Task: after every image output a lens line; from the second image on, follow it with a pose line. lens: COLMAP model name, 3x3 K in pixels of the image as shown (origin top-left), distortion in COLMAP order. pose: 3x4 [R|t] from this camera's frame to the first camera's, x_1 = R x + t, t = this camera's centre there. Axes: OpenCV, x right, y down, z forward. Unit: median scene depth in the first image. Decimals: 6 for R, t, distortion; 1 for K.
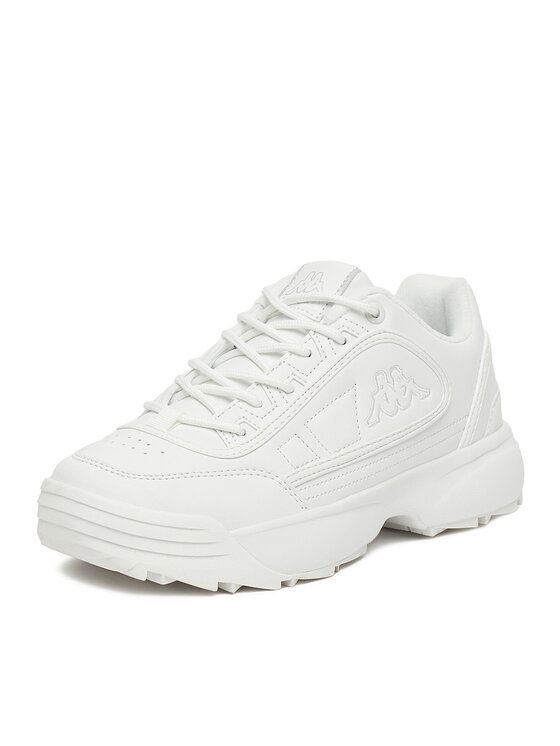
lens RADIAL K [[1400.0, 0, 280.0], [0, 1400.0, 373.0], [0, 0, 1]] dist [0.676169, 0.006699]
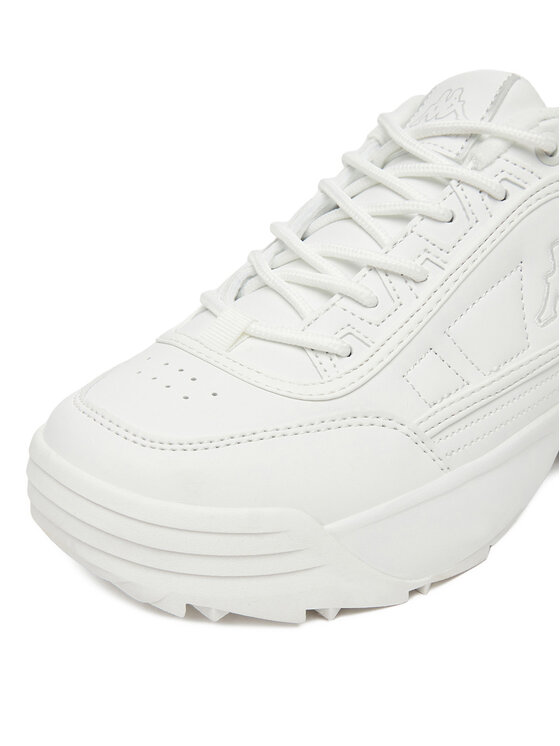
lens RADIAL K [[1238.9, 0, 280.0], [0, 1238.9, 373.0], [0, 0, 1]] dist [0.179109, -0.051566]
pose [[0.995939, 0.001310, -0.090023, -0.006107], [0.011451, 0.989930, 0.141096, -0.025016], [0.089302, -0.141554, 0.985894, 0.420669]]
